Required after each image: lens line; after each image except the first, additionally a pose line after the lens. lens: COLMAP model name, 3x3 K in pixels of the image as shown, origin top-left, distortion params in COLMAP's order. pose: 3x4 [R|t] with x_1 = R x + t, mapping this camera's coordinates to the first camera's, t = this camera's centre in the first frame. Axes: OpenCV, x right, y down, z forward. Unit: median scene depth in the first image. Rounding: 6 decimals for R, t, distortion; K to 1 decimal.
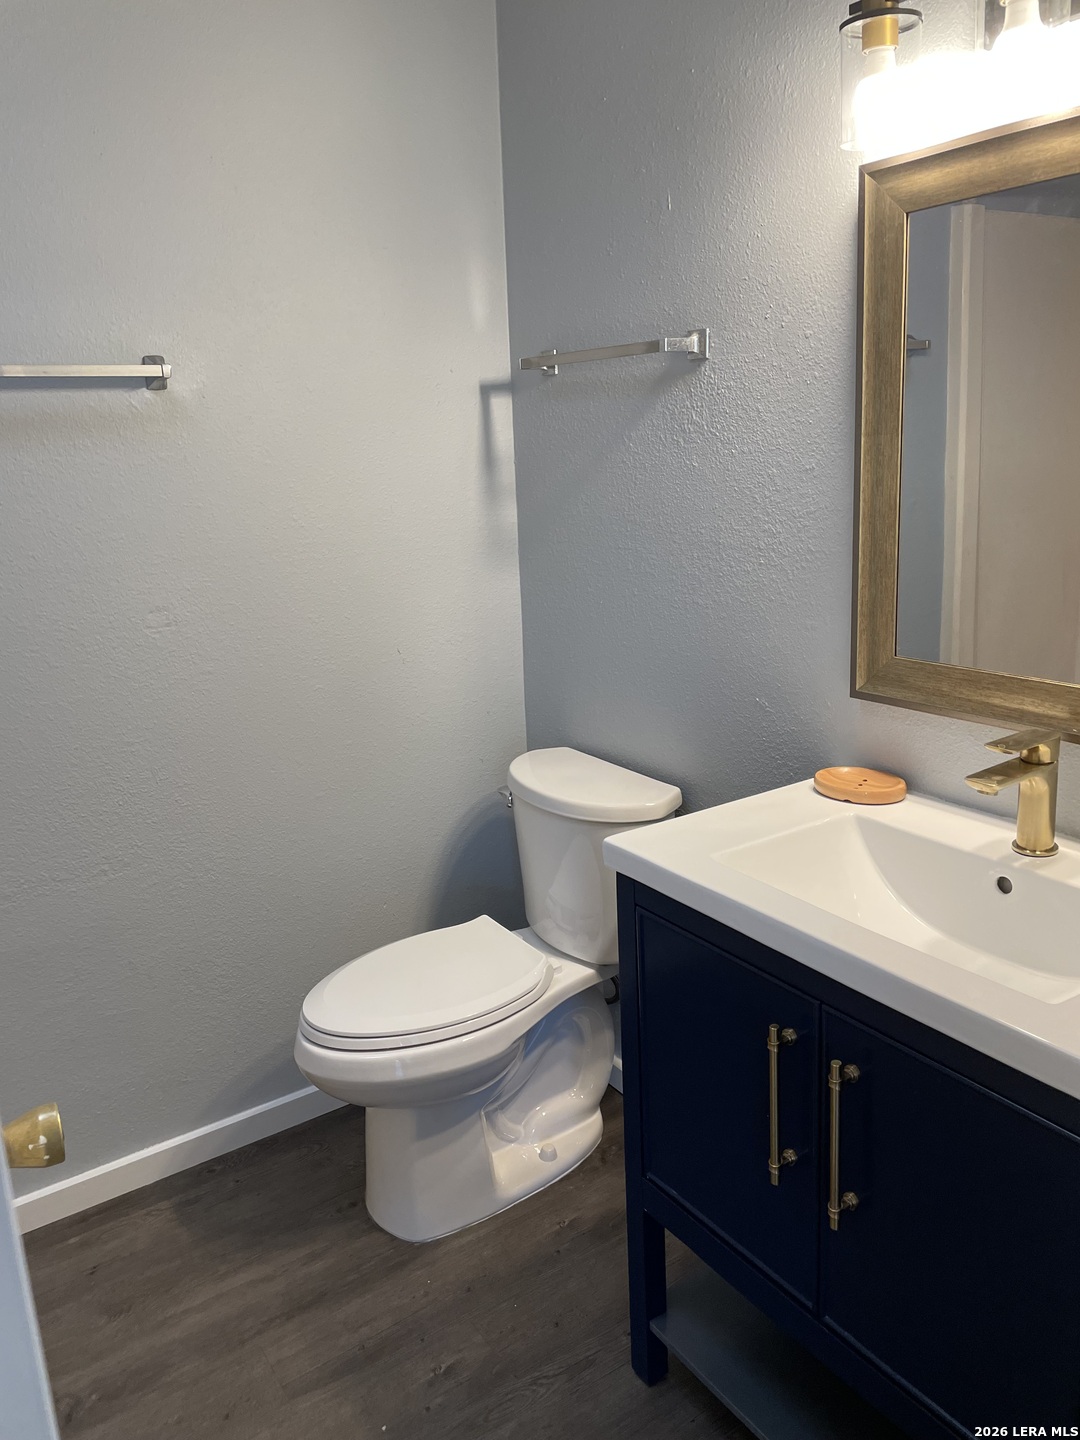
lens RADIAL K [[1108.2, 0, 540.6], [0, 1108.2, 722.5], [0, 0, 1]] dist [0.068030, -0.098333]
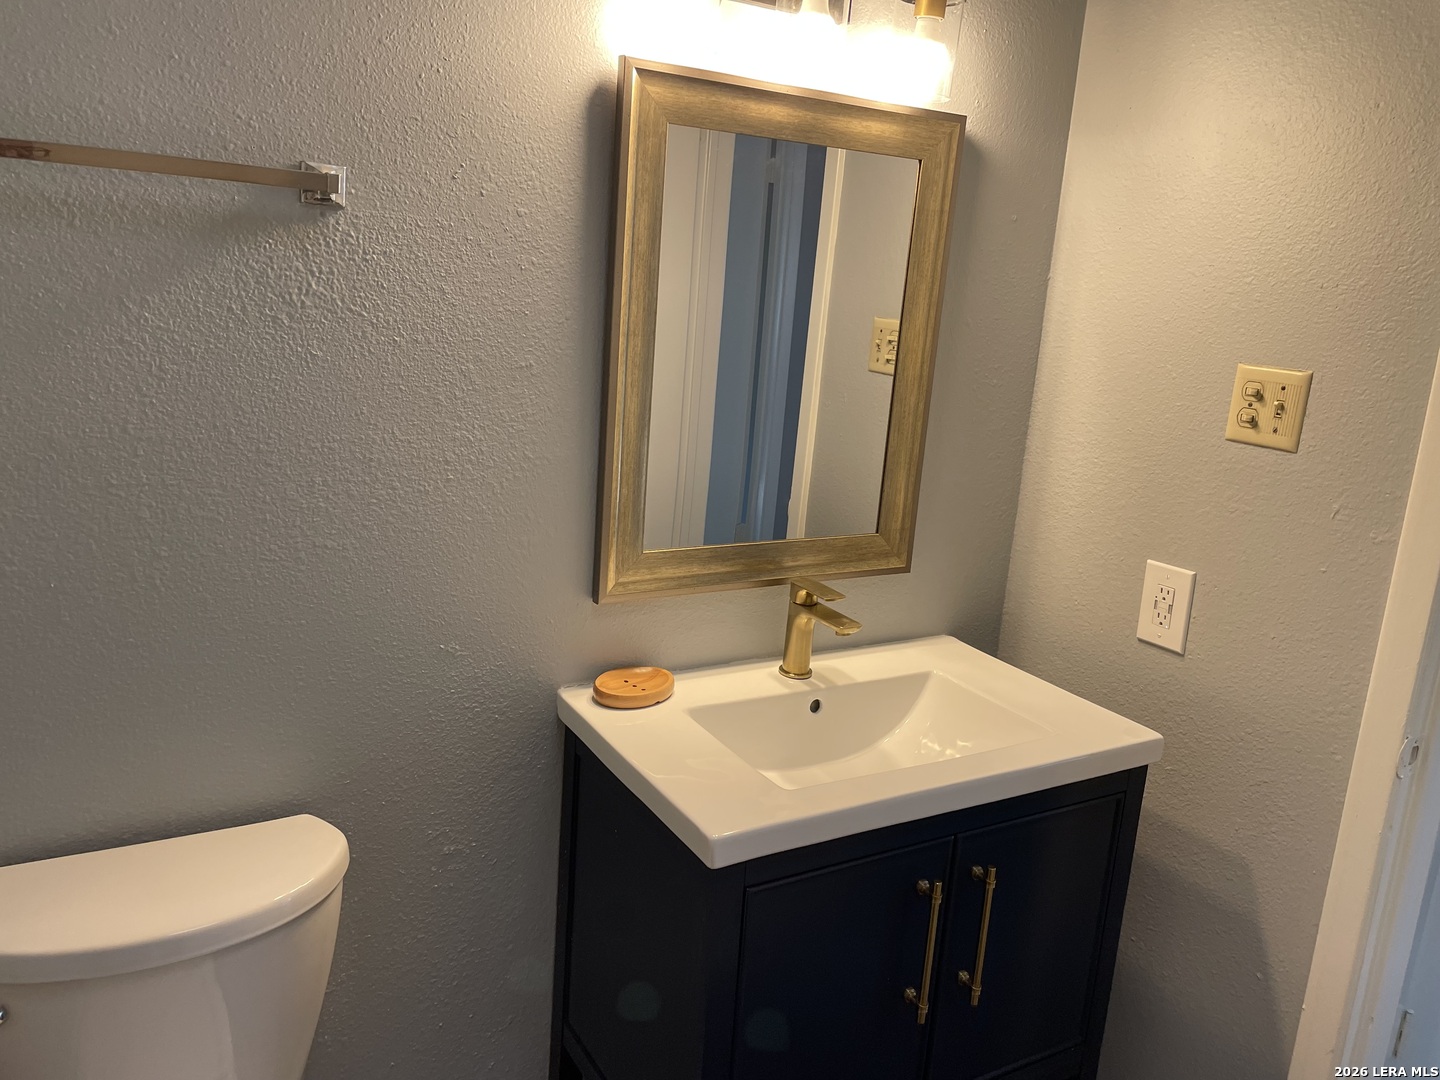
lens RADIAL K [[1108.2, 0, 720.1], [0, 1108.2, 533.1], [0, 0, 1]] dist [0.068030, -0.098333]
pose [[0.026087, -0.180900, 0.983155, -0.616369], [0.175284, 0.969081, 0.173659, -0.219902], [-0.984172, 0.167801, 0.056989, 0.804168]]
